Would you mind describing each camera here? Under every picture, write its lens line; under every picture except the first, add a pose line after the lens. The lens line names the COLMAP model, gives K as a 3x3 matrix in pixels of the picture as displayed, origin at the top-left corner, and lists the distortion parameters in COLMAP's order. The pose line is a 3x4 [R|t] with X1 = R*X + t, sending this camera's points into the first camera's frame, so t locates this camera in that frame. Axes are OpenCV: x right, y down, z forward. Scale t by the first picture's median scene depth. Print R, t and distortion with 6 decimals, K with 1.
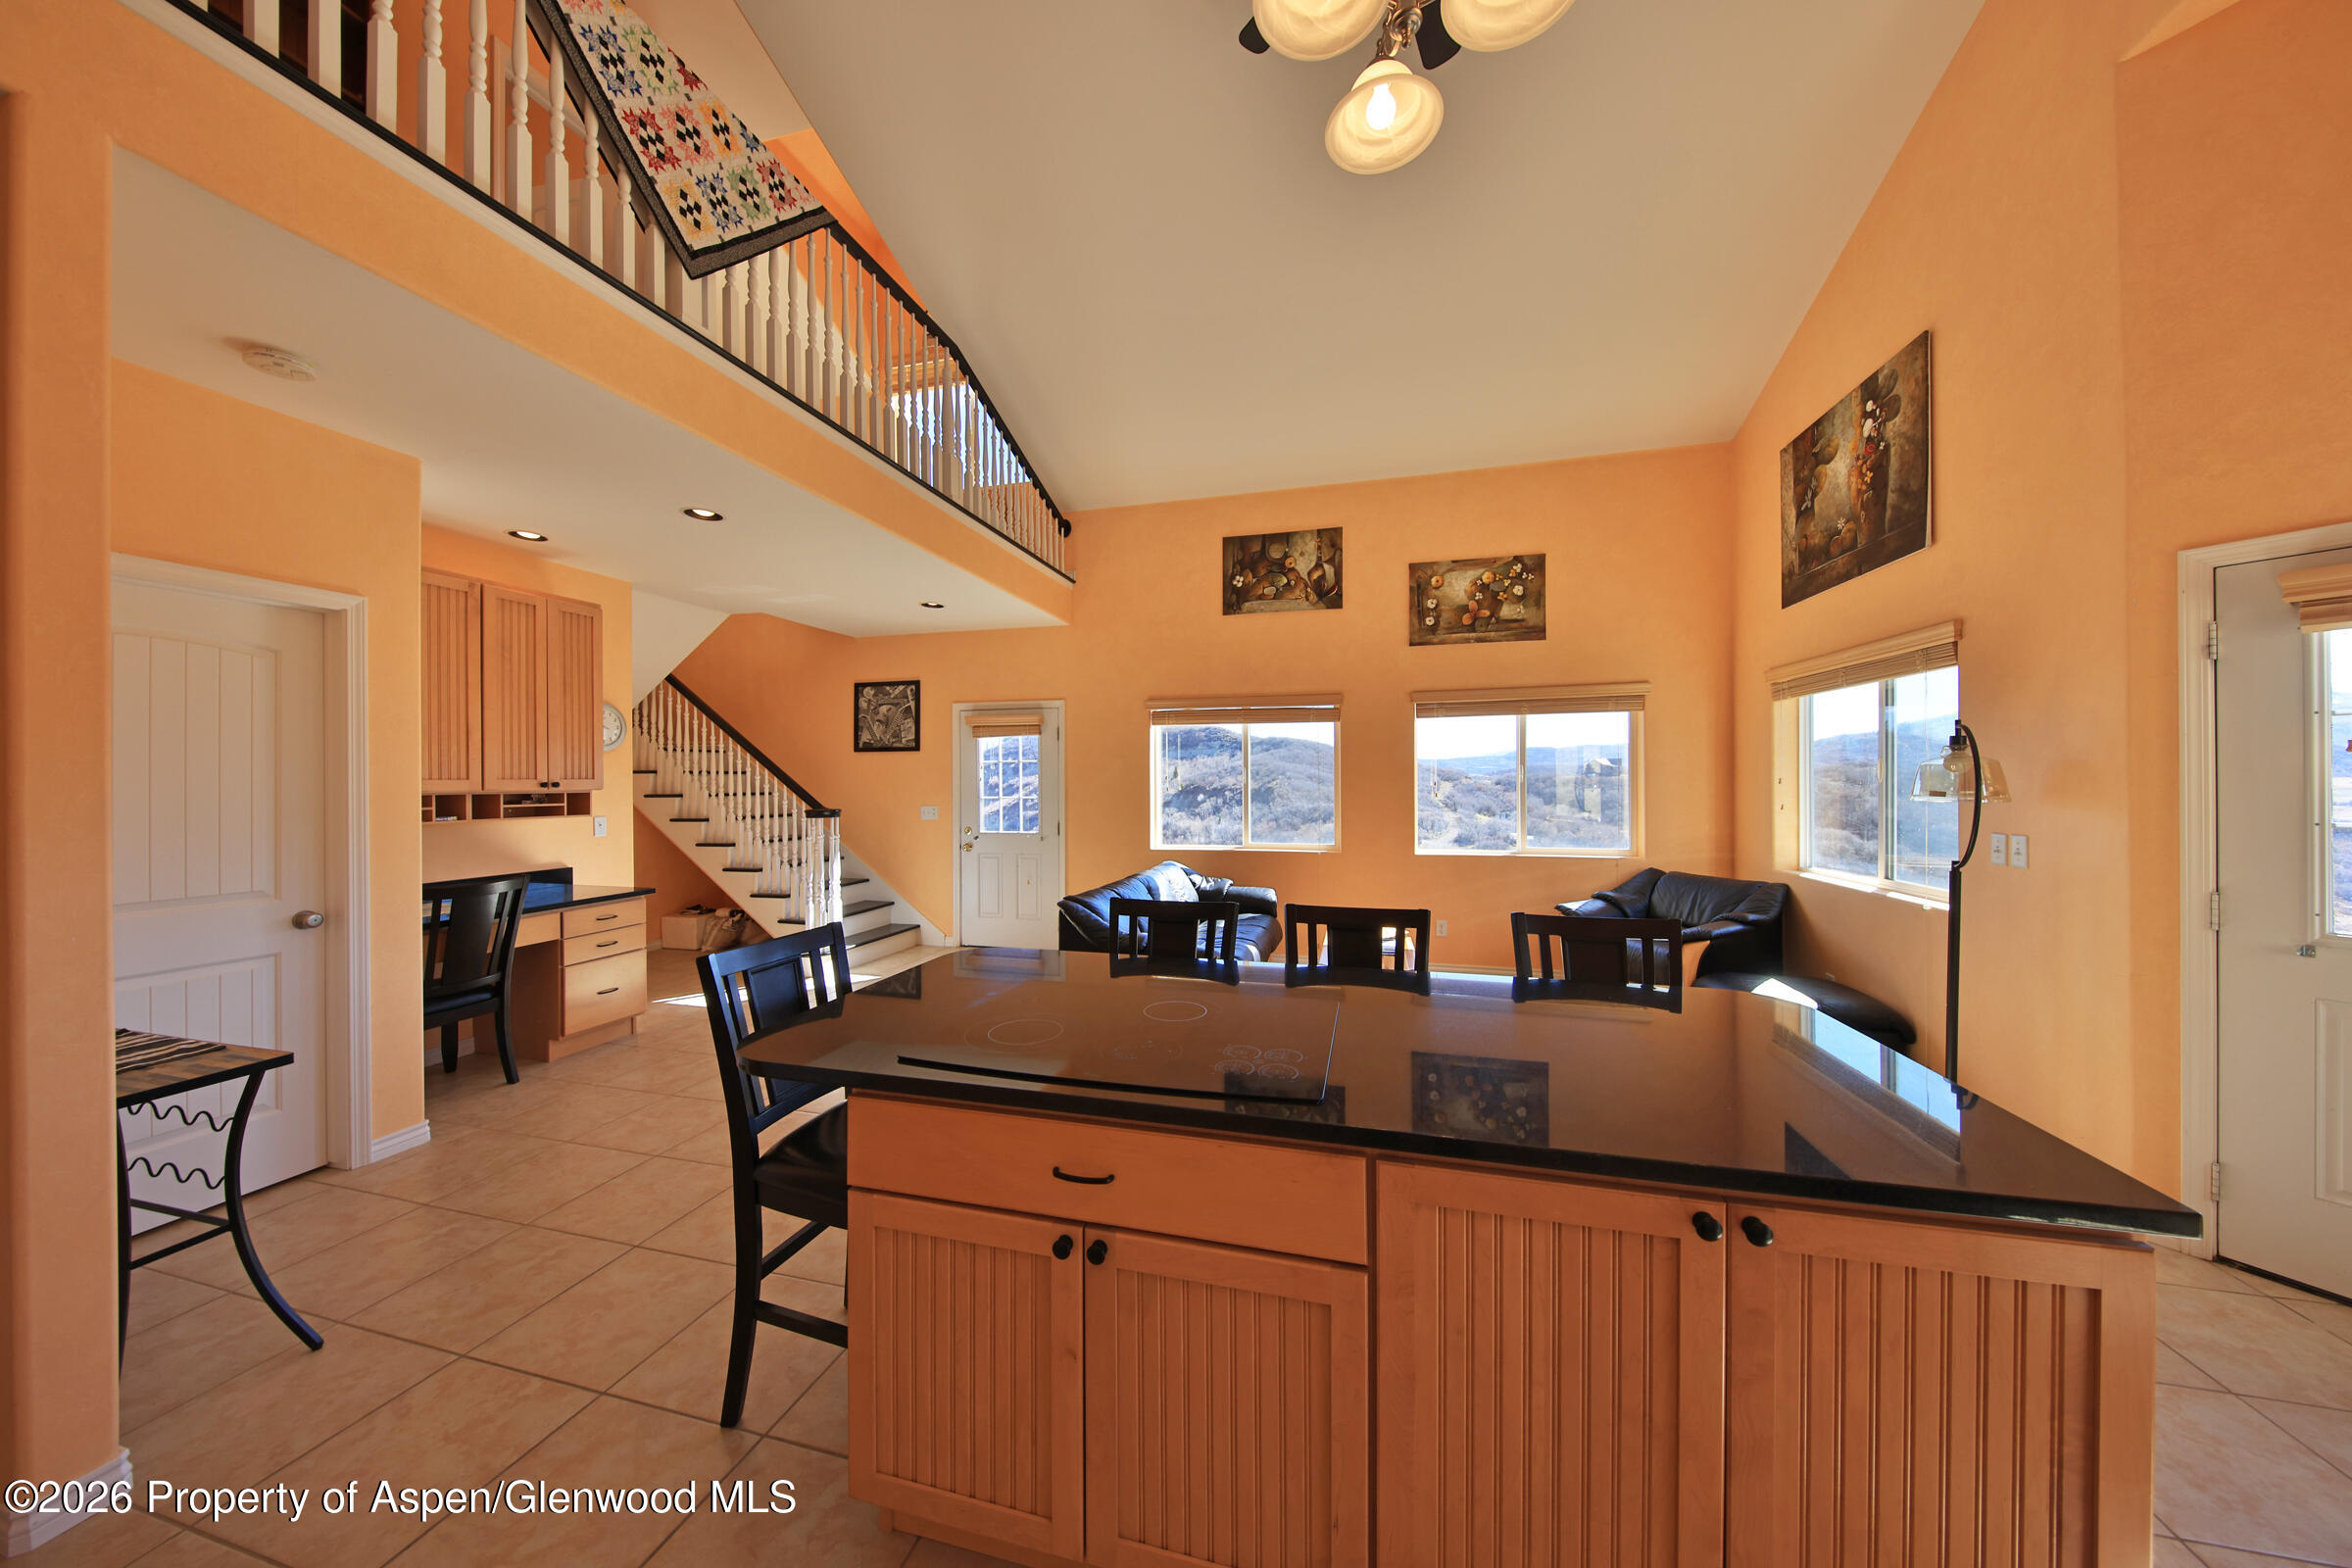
lens RADIAL K [[750.4, 0, 1175.7], [0, 750.4, 779.7], [0, 0, 1]] dist [-0.002316, -0.001668]
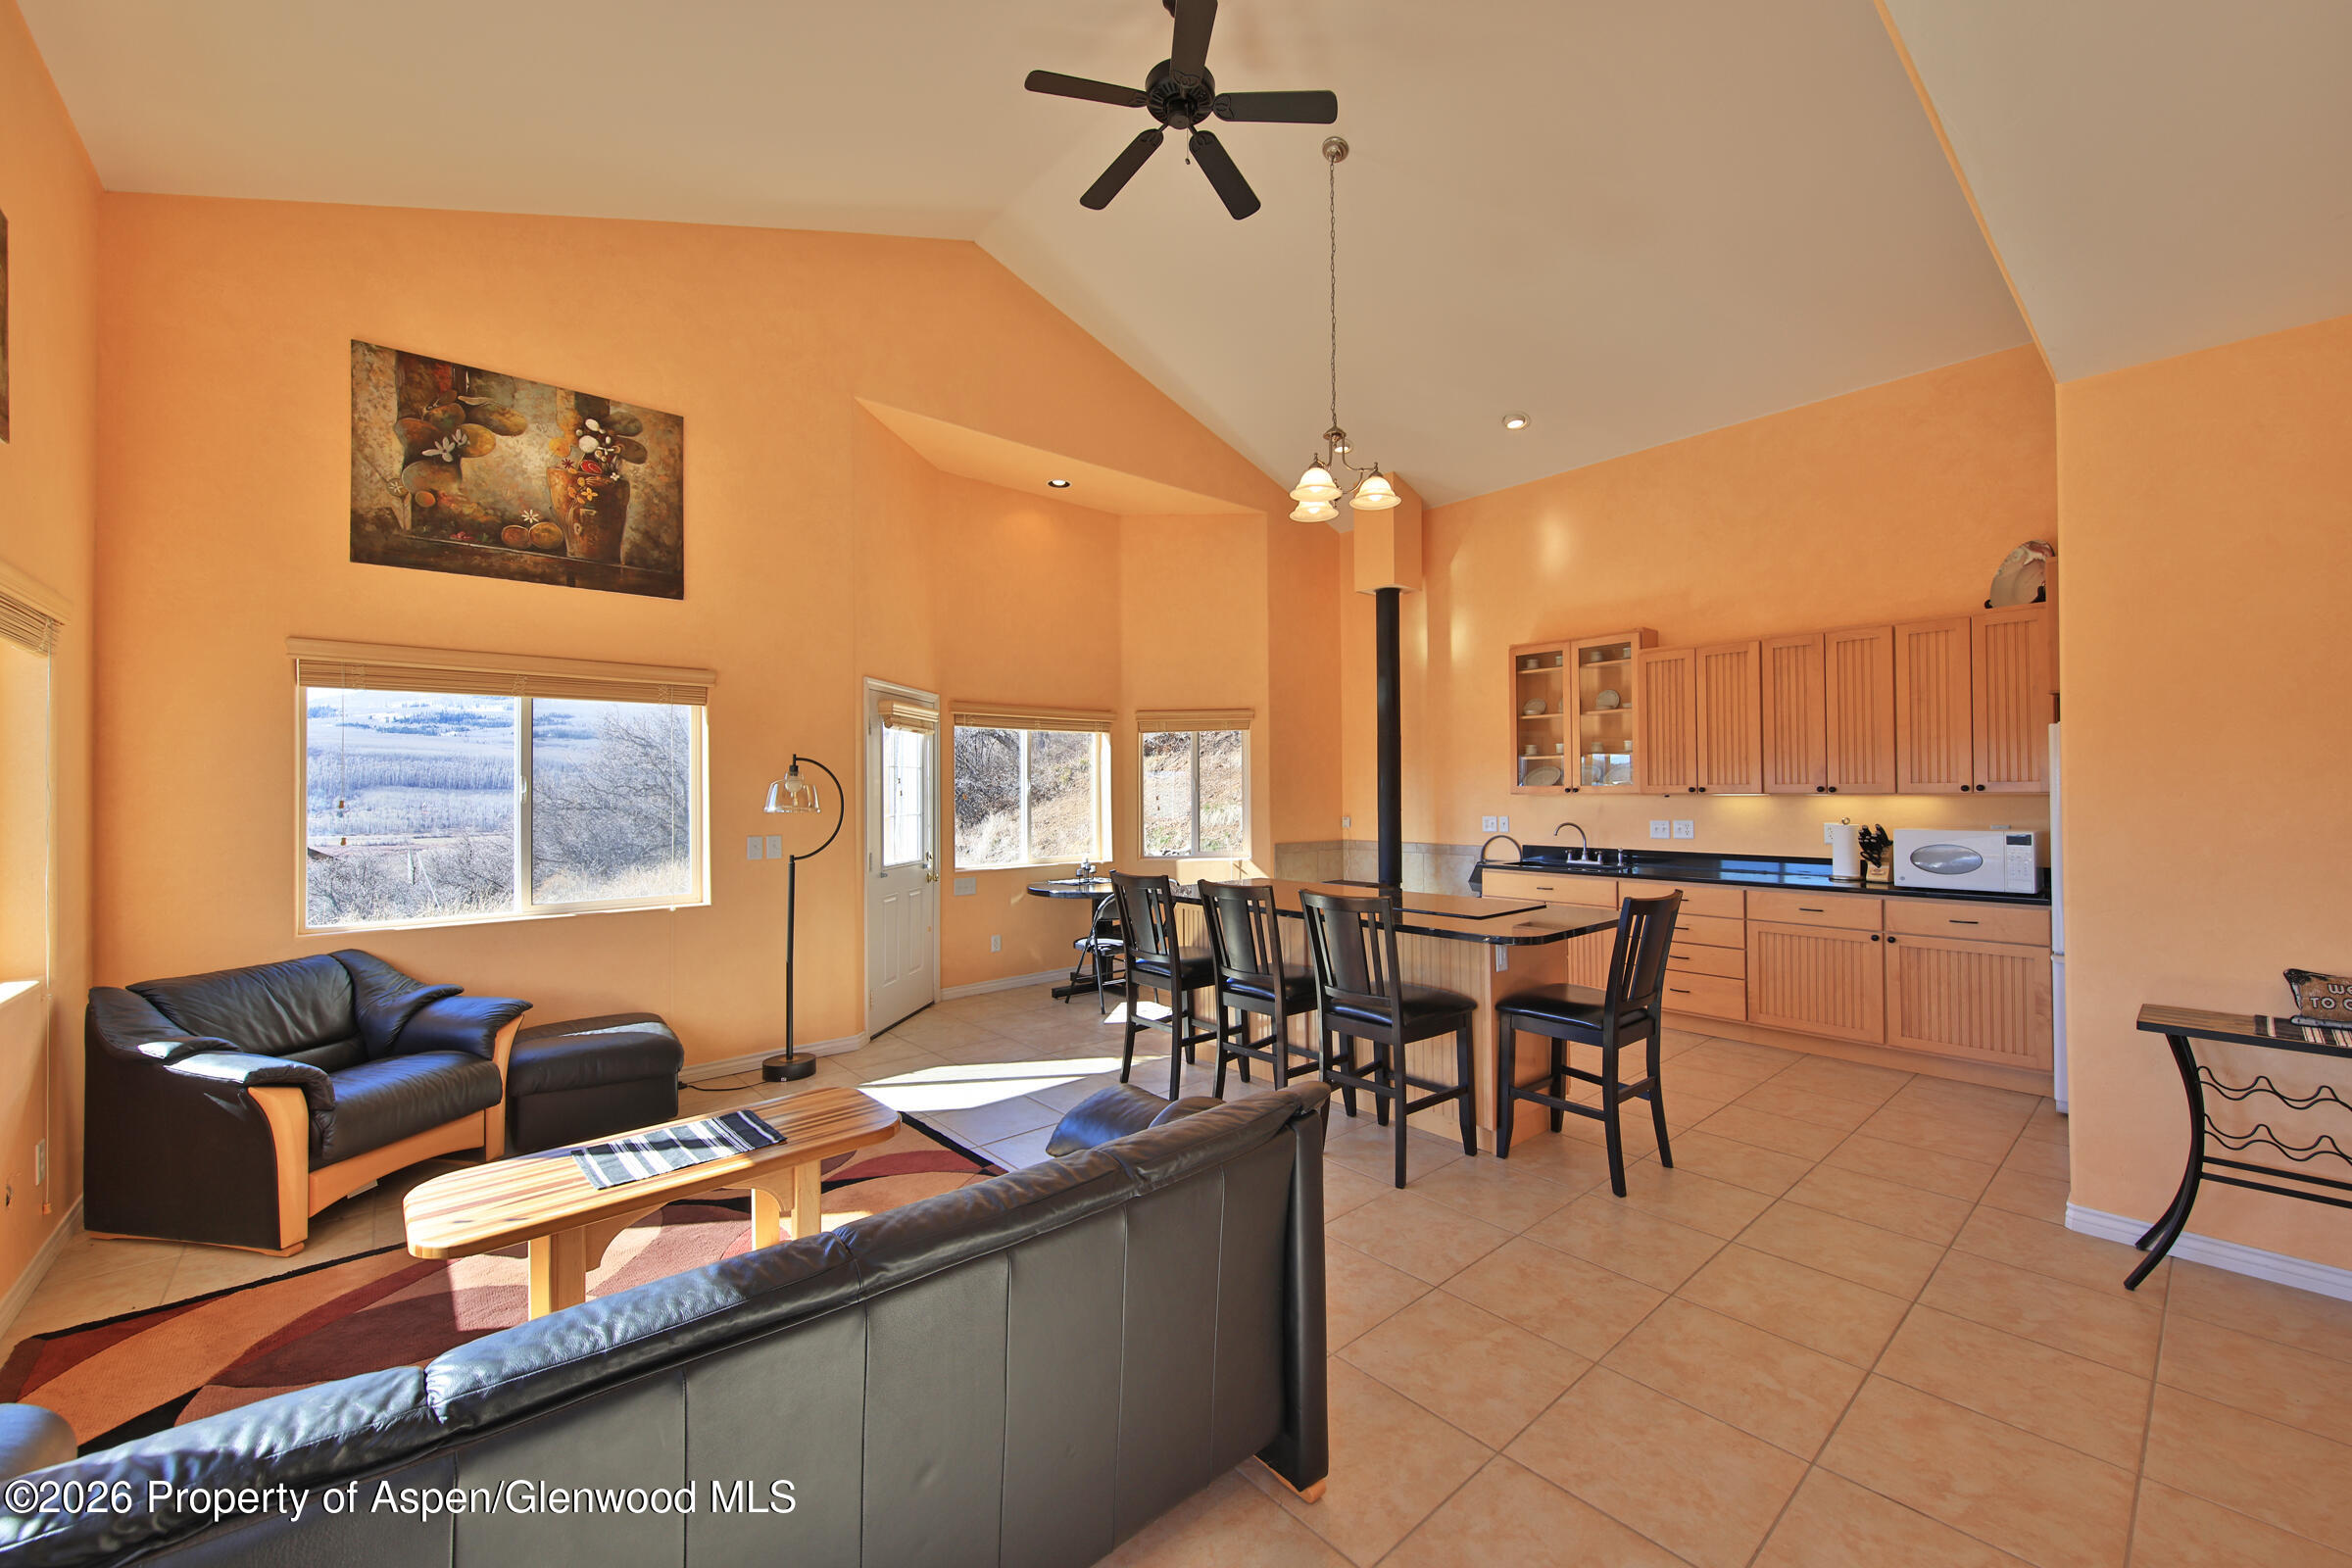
lens RADIAL K [[908.7, 0, 1202.4], [0, 908.7, 776.0], [0, 0, 1]] dist [0.001730, -0.001525]
pose [[-0.844535, 0.021971, 0.535050, -0.305521], [0.014284, 0.999727, -0.018507, 0.001970], [-0.535310, -0.007987, -0.844618, 1.218203]]
